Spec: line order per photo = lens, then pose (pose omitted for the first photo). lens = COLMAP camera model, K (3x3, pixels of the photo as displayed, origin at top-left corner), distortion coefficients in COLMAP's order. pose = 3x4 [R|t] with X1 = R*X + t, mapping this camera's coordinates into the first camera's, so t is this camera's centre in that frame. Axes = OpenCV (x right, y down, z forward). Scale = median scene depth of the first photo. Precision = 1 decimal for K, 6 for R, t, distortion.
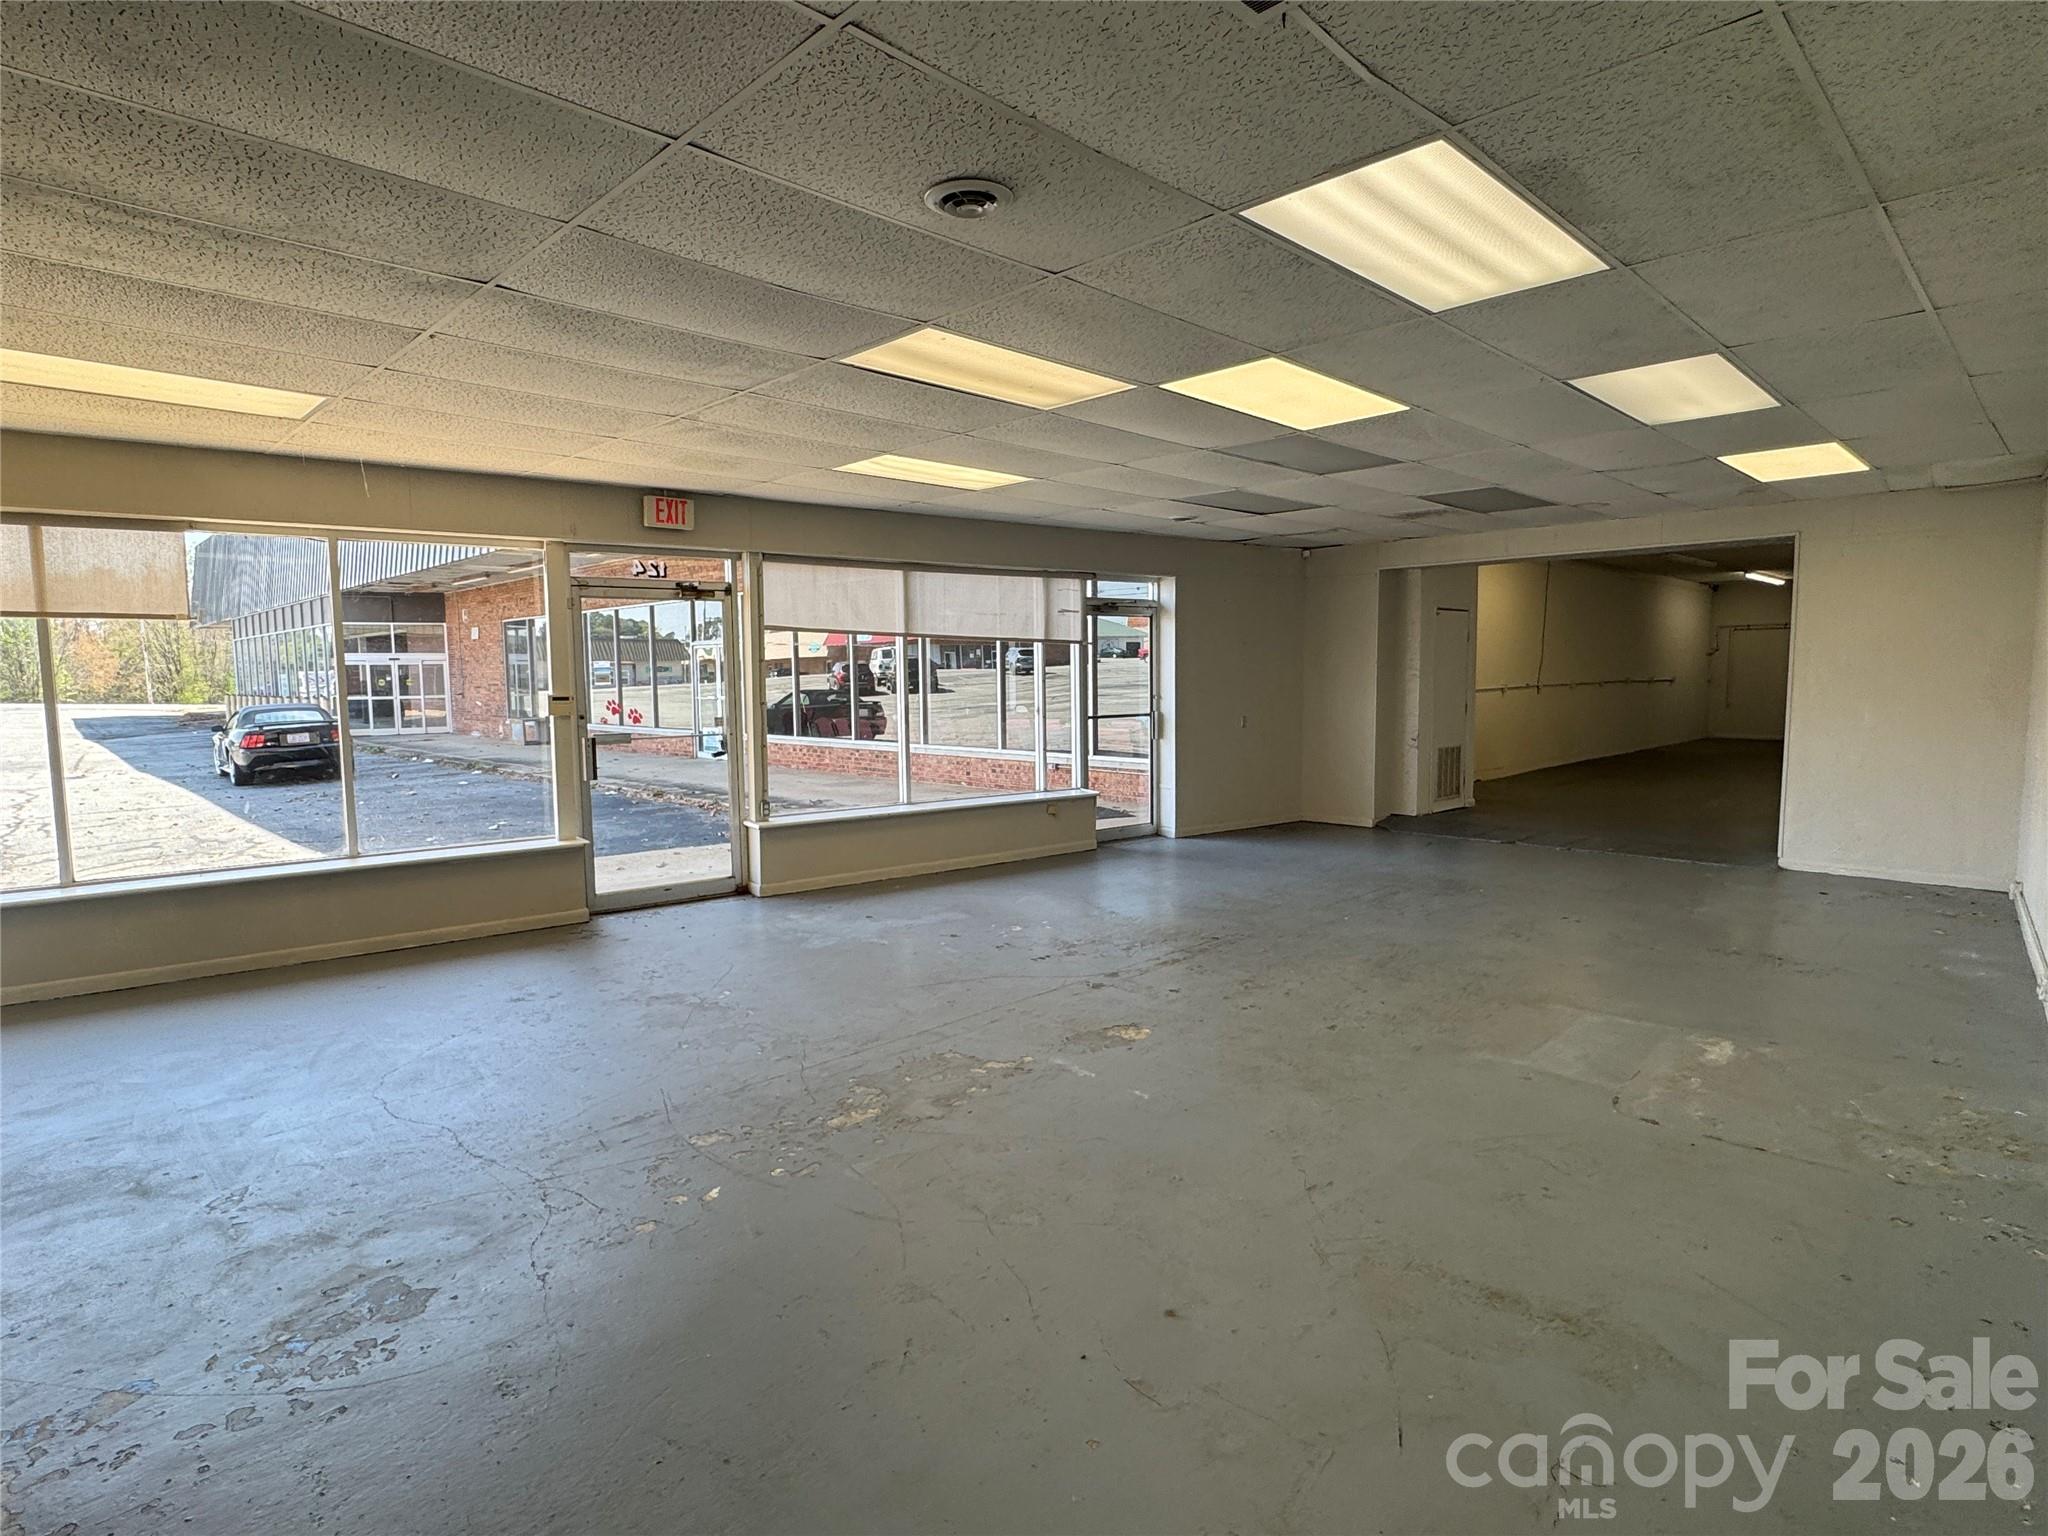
lens RADIAL K [[1080.7, 0, 1020.8], [0, 1080.7, 767.5], [0, 0, 1]] dist [0.006525, 0.000482]
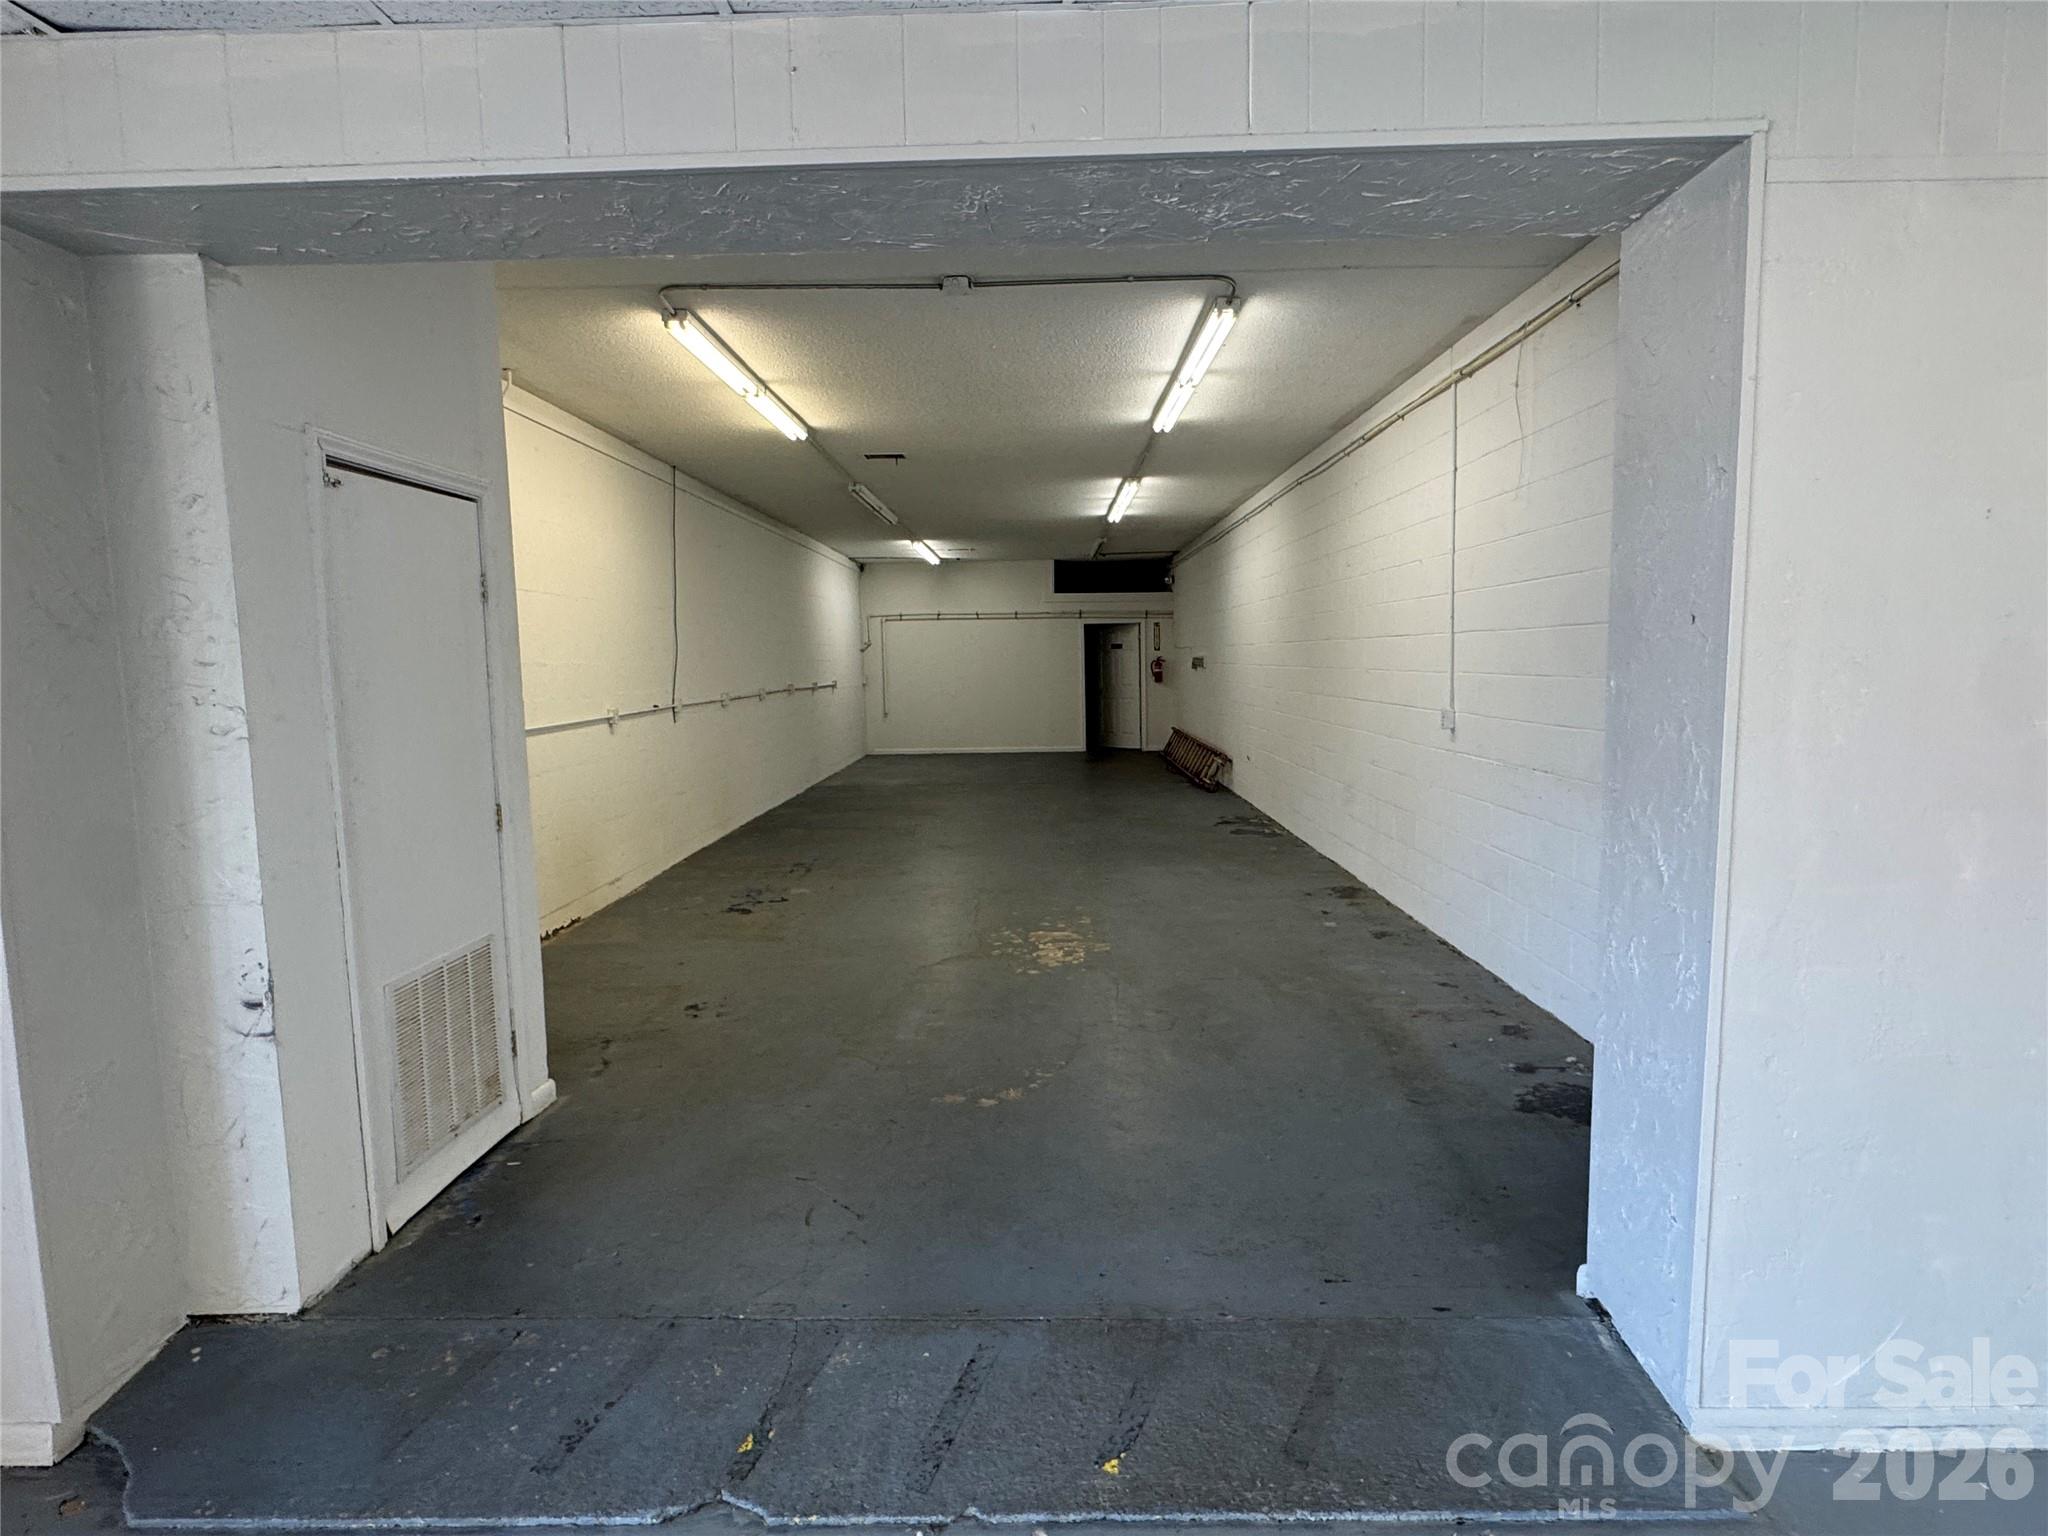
lens RADIAL K [[1080.7, 0, 1018.9], [0, 1080.7, 765.6], [0, 0, 1]] dist [0.006525, 0.000482]
pose [[0.713458, -0.070809, 0.697111, 0.305251], [0.069569, 0.997123, 0.030083, -0.068997], [-0.697236, 0.027035, 0.716332, 0.678415]]
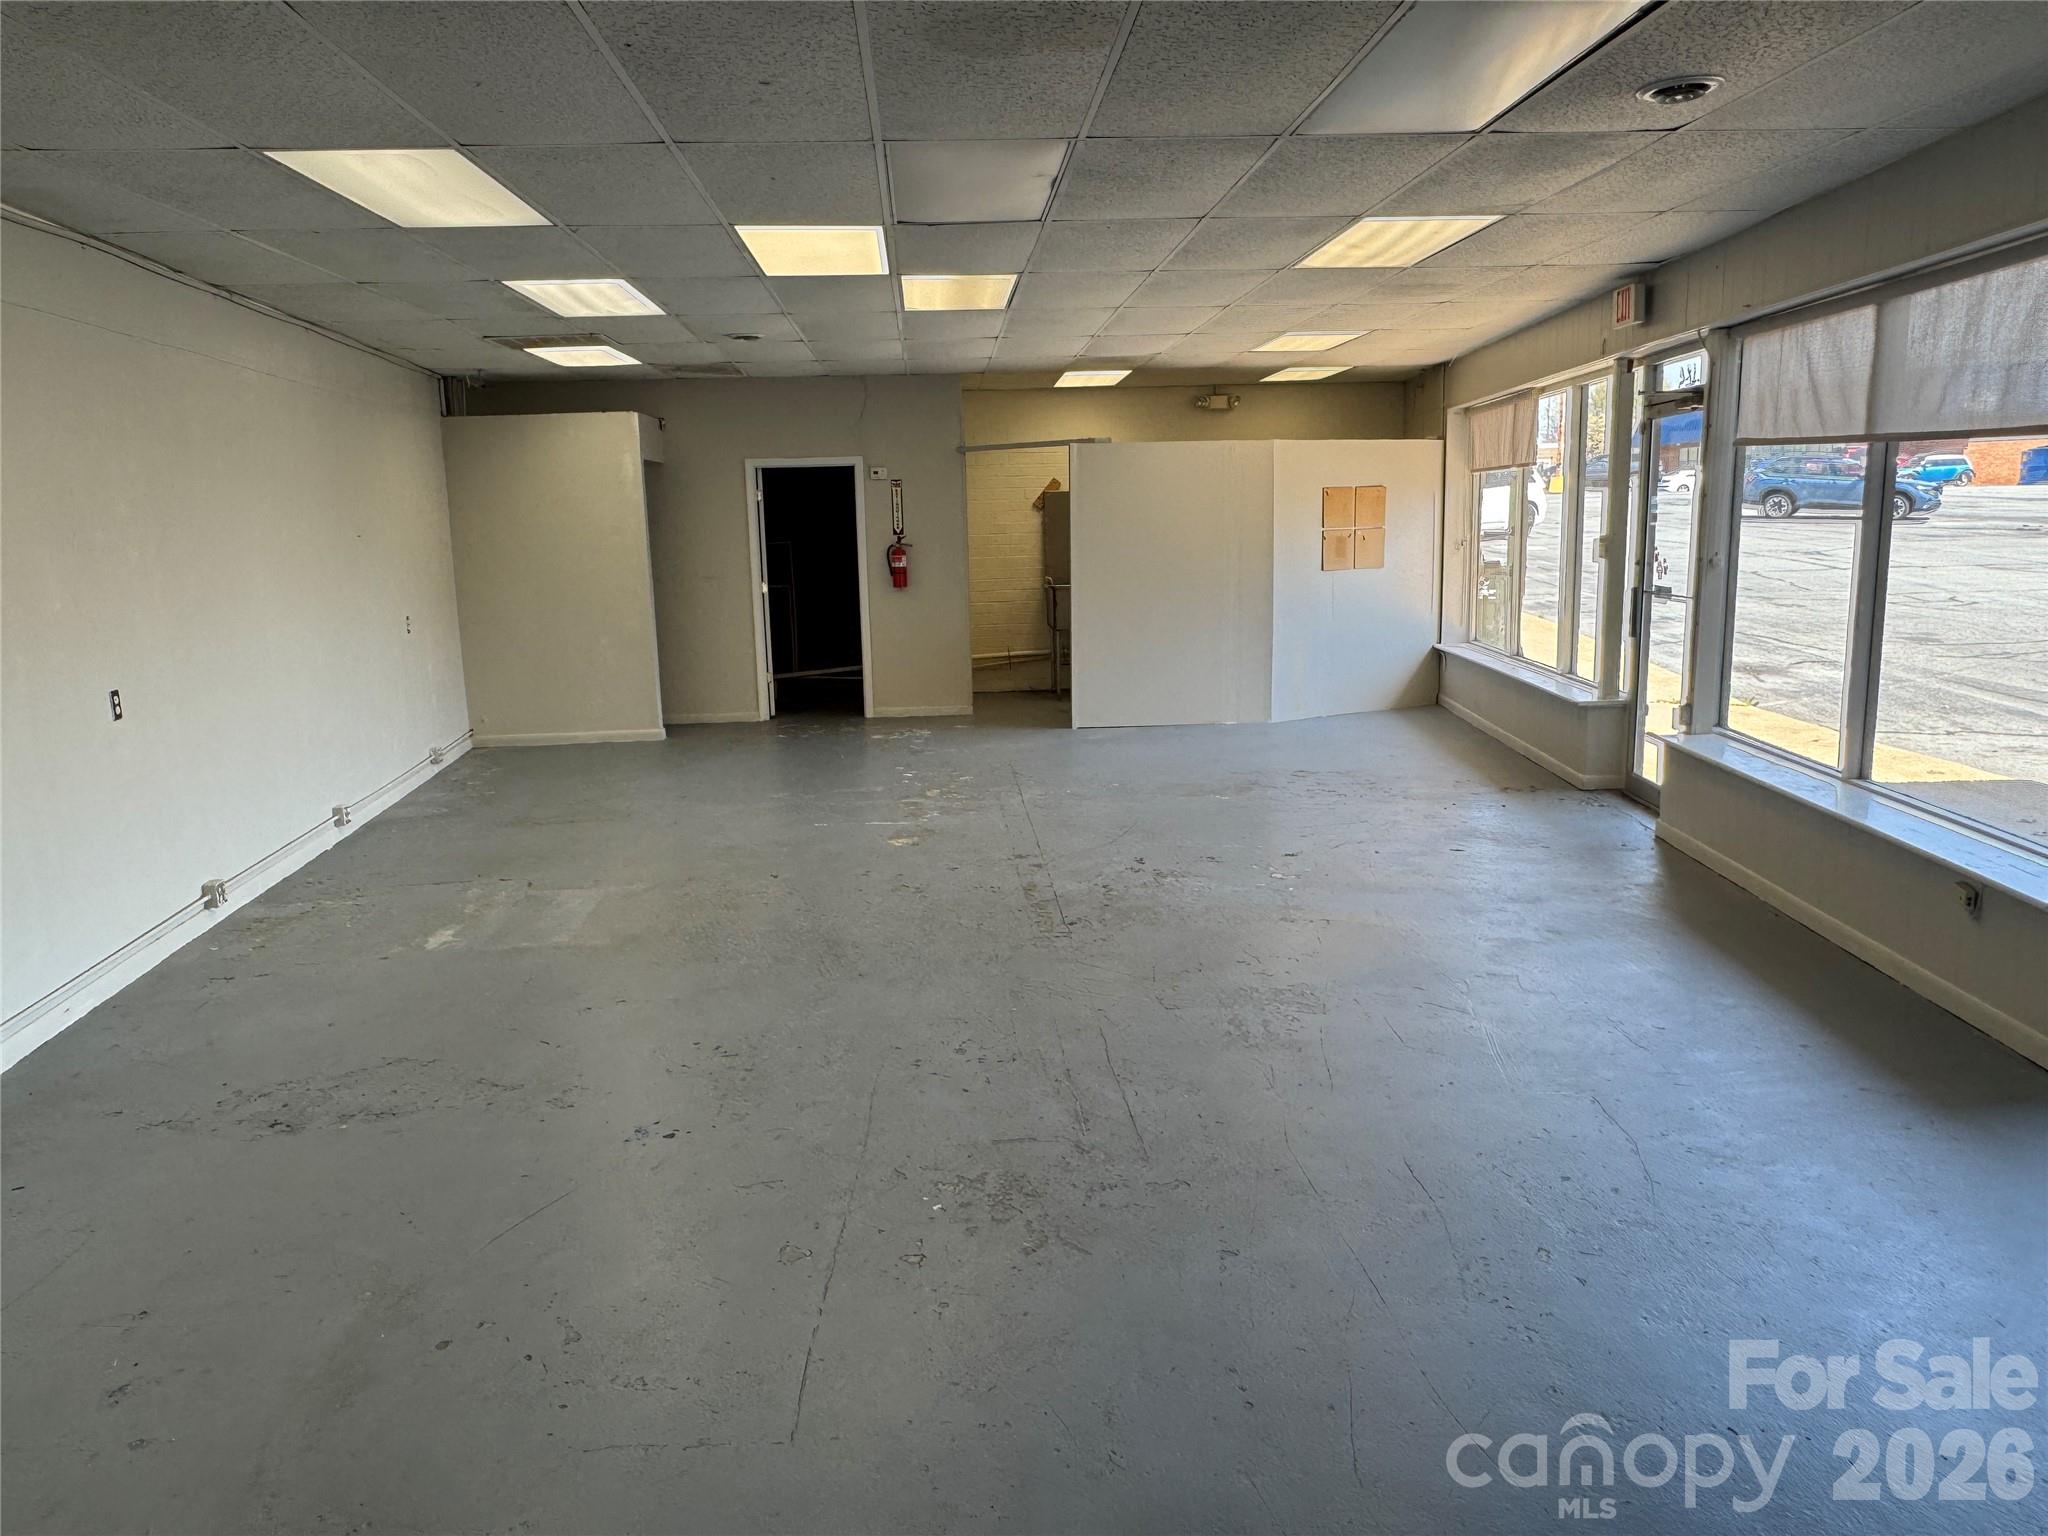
lens RADIAL K [[1445.1, 0, 1019.3], [0, 1445.1, 771.1], [0, 0, 1]] dist [0.002849, -0.001603]
pose [[-0.657093, 0.160552, -0.736513, 0.994669], [-0.037909, 0.968781, 0.245004, -0.187369], [0.752856, 0.188911, -0.630493, 1.760025]]
